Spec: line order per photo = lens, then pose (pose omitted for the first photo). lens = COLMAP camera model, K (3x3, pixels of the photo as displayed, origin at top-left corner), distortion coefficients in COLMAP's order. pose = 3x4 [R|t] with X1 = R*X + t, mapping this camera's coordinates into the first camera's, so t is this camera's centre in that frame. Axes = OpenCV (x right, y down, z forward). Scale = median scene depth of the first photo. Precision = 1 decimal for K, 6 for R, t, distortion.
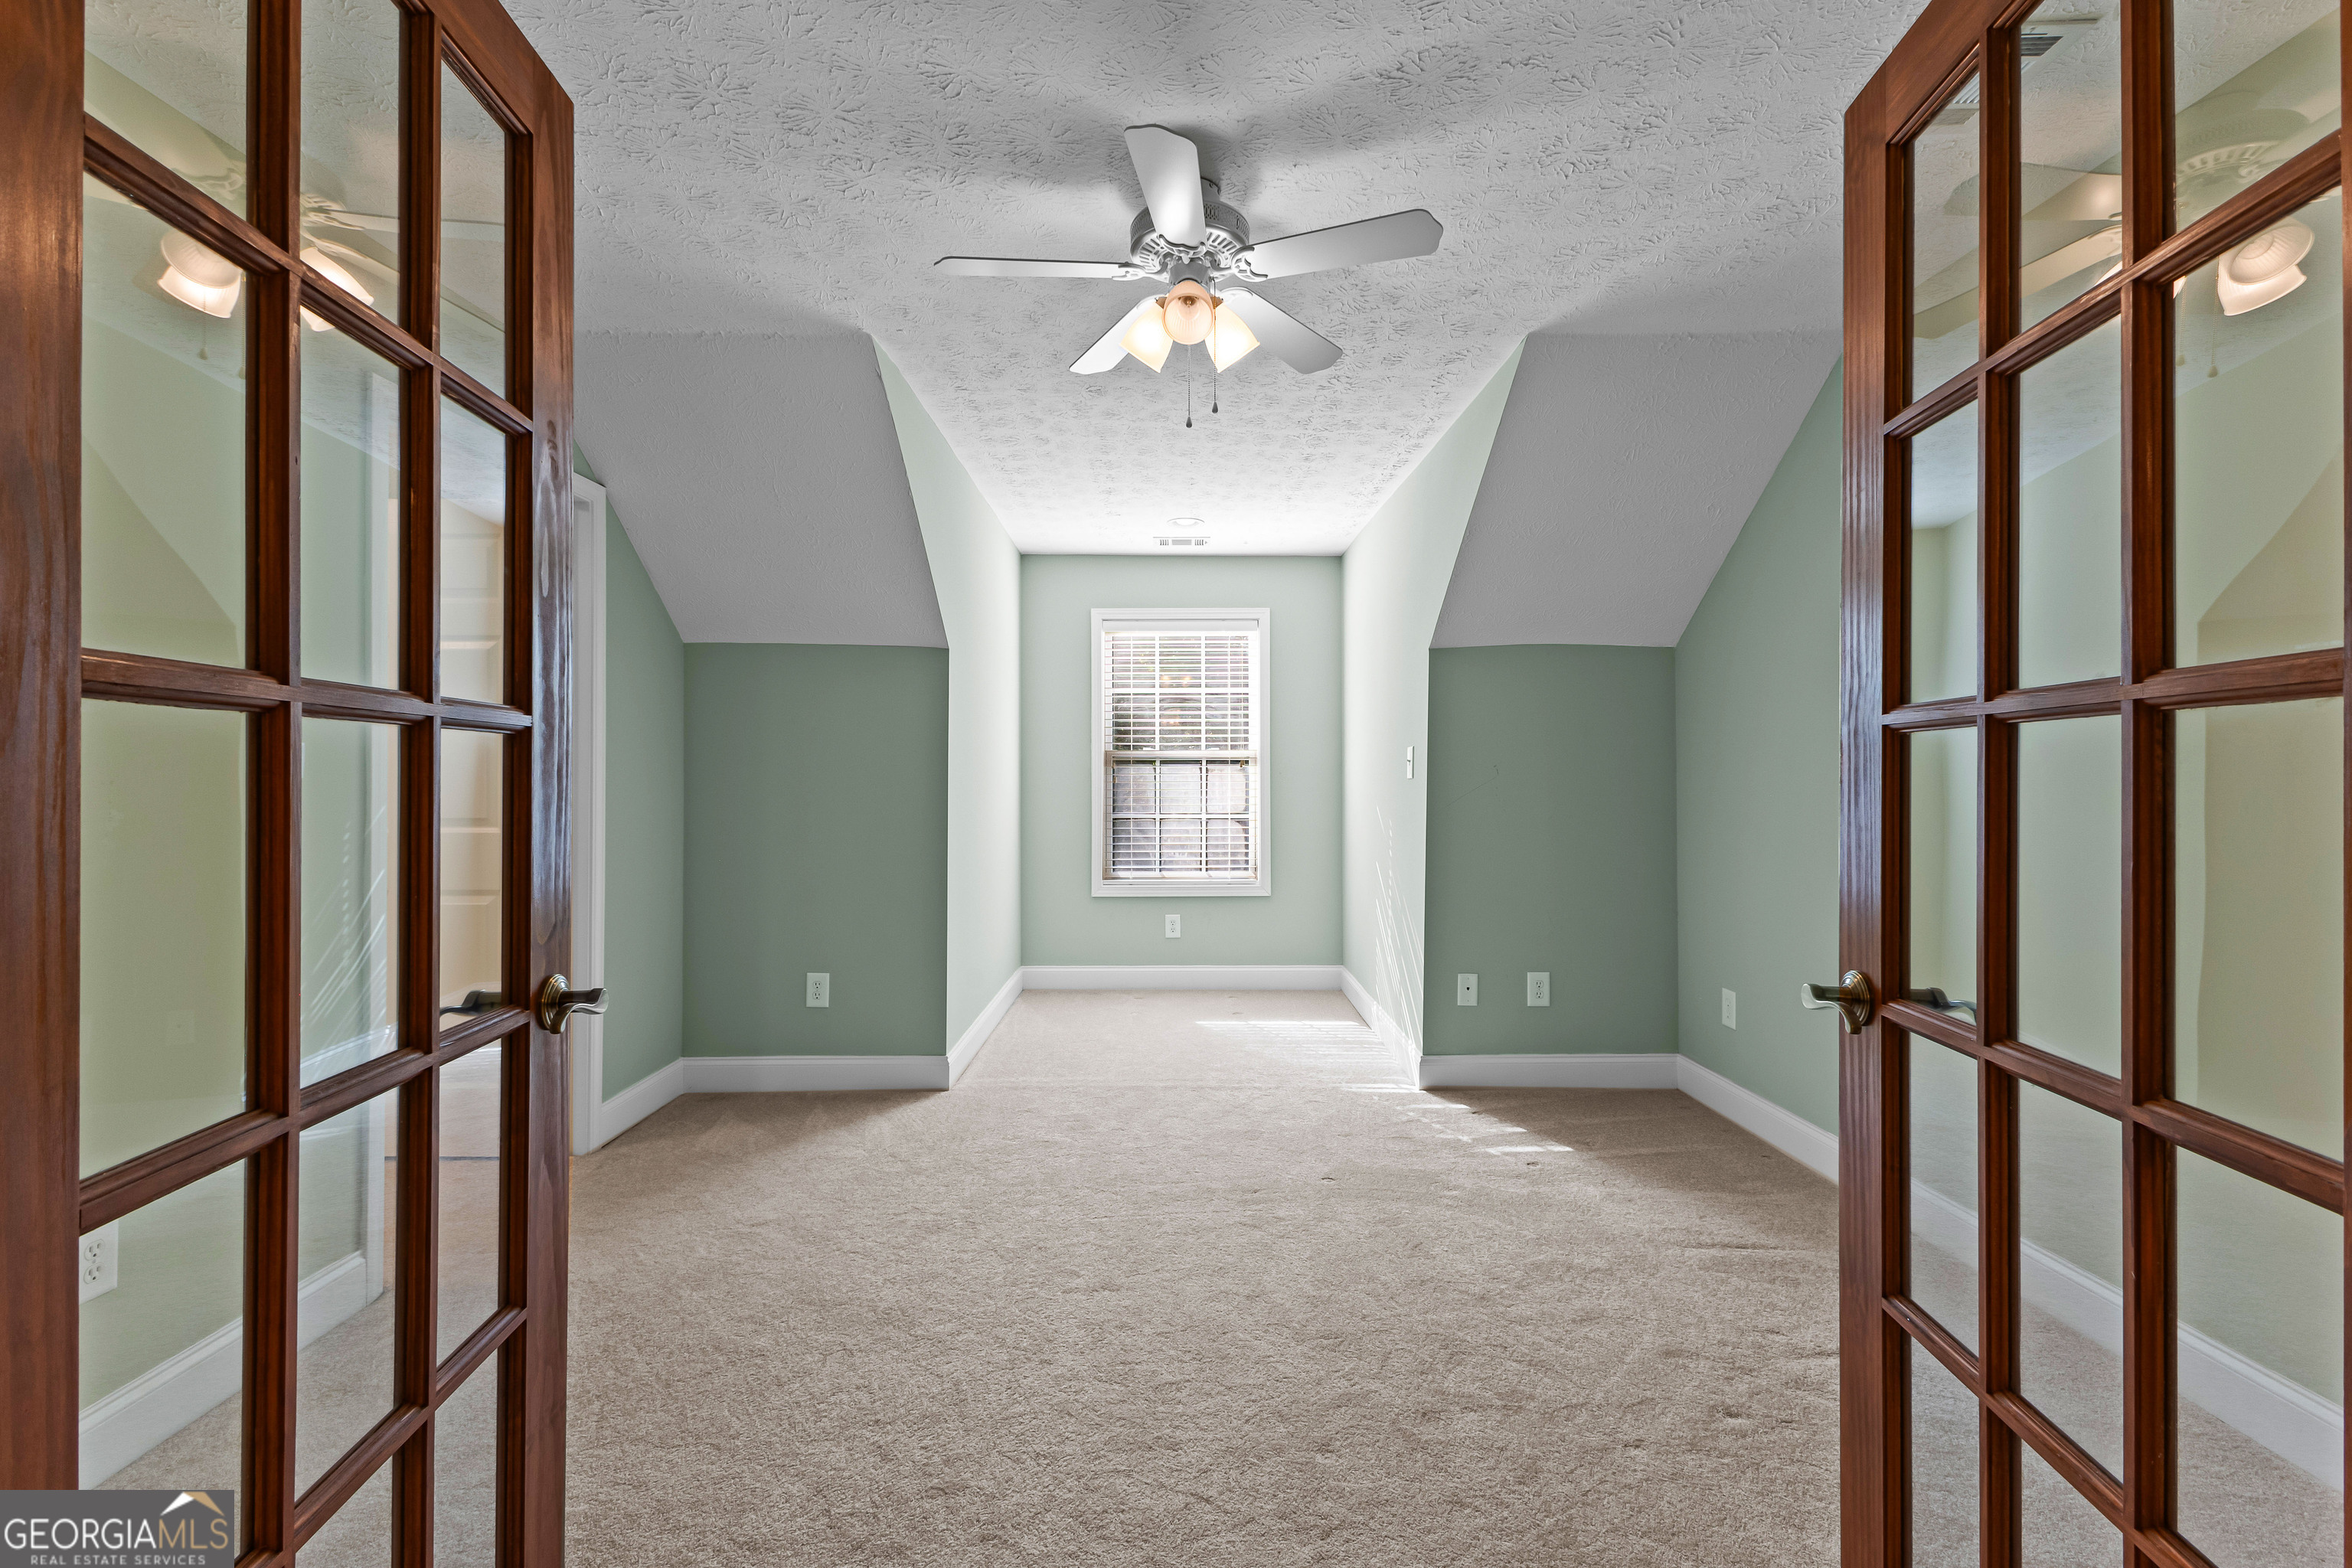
lens RADIAL K [[1026.0, 0, 1177.2], [0, 1026.0, 779.9], [0, 0, 1]] dist [0.011798, -0.002004]
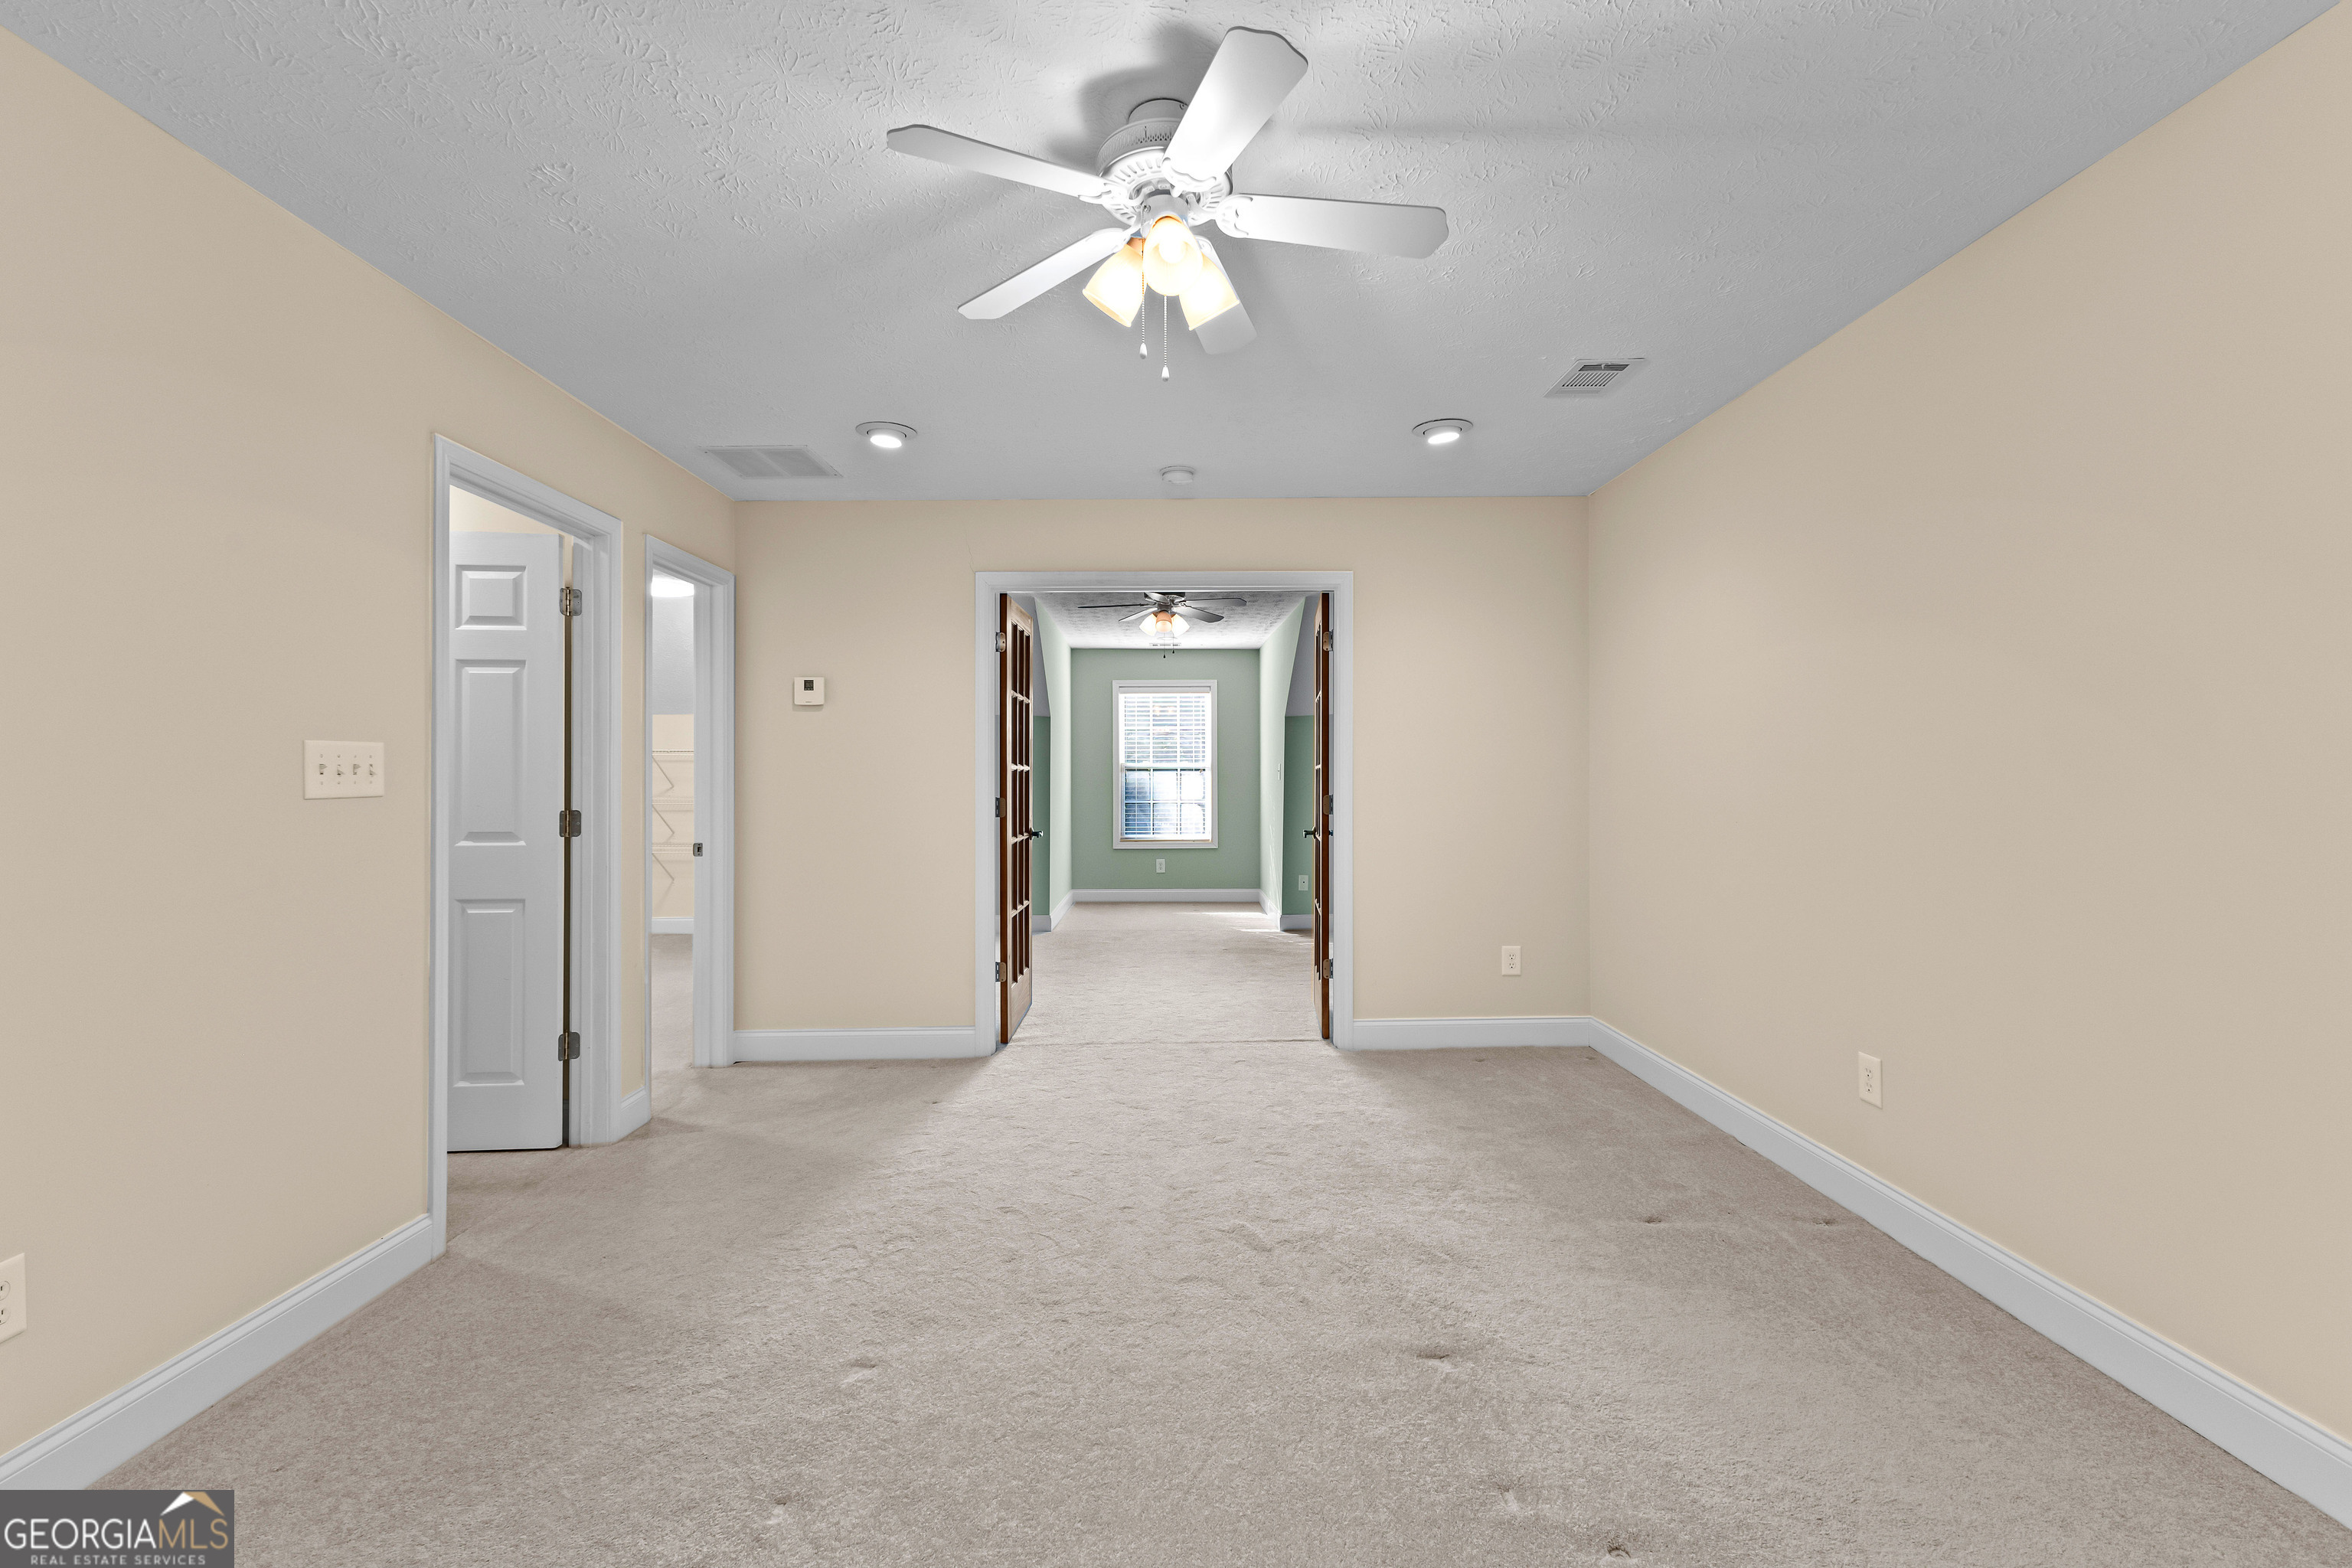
lens RADIAL K [[1026.0, 0, 1176.2], [0, 1026.0, 784.2], [0, 0, 1]] dist [0.011798, -0.002004]
pose [[0.999967, -0.001403, 0.007943, 0.008214], [0.001376, 0.999993, 0.003380, 0.001084], [-0.007948, -0.003369, 0.999963, -0.723752]]
